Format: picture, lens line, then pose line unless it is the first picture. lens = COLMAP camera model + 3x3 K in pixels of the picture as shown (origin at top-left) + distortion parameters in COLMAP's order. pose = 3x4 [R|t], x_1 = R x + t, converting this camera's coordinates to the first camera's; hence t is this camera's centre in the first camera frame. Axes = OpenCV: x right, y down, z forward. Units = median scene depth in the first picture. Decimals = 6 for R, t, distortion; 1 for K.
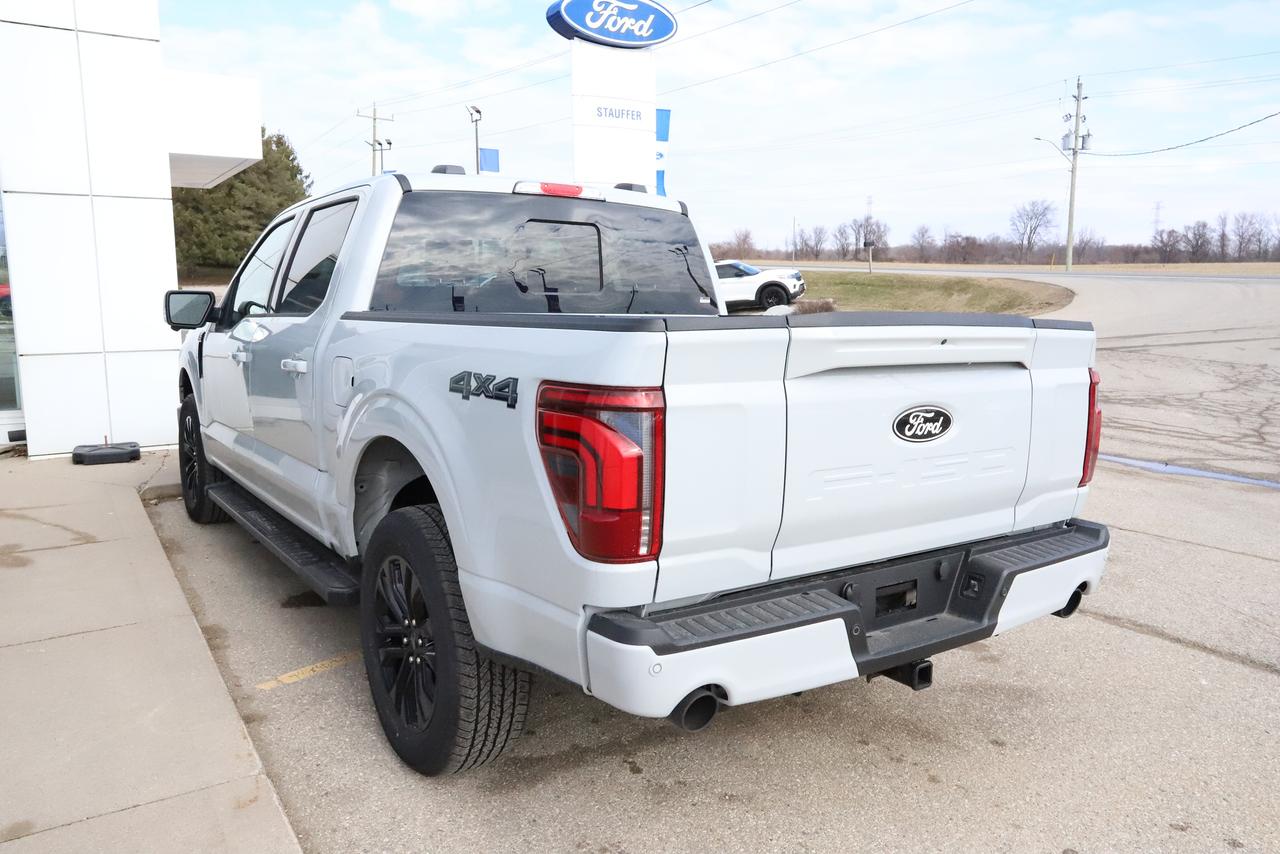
lens RADIAL K [[957.7, 0, 638.5], [0, 957.7, 430.1], [0, 0, 1]] dist [-0.008952, 0.000899]
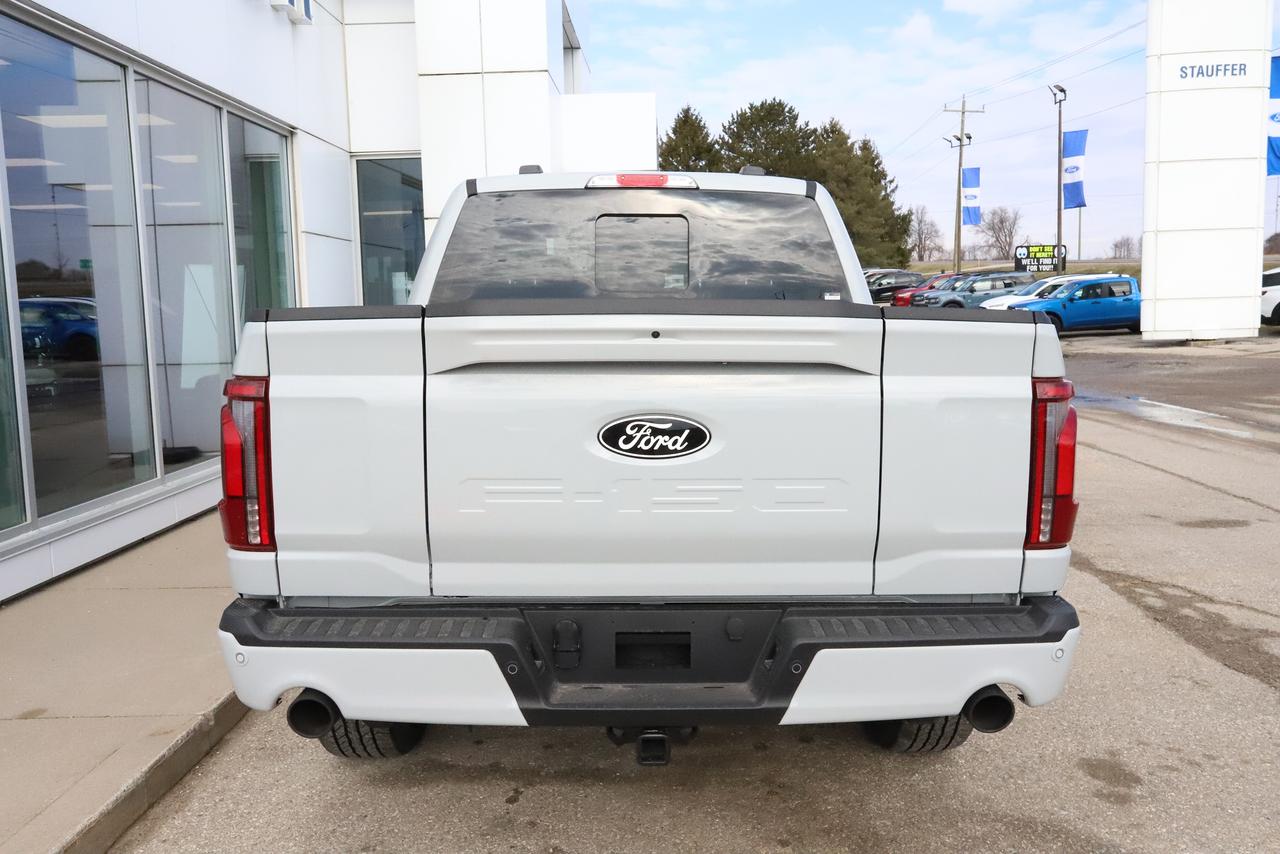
lens RADIAL K [[1041.2, 0, 640.0], [0, 1041.2, 427.0], [0, 0, 1]] dist [0.005189, 0.014472]
pose [[0.834364, 0.049225, -0.549012, 0.760212], [-0.062489, 0.998031, -0.005483, -0.008808], [0.547661, 0.038882, 0.835796, 0.250171]]
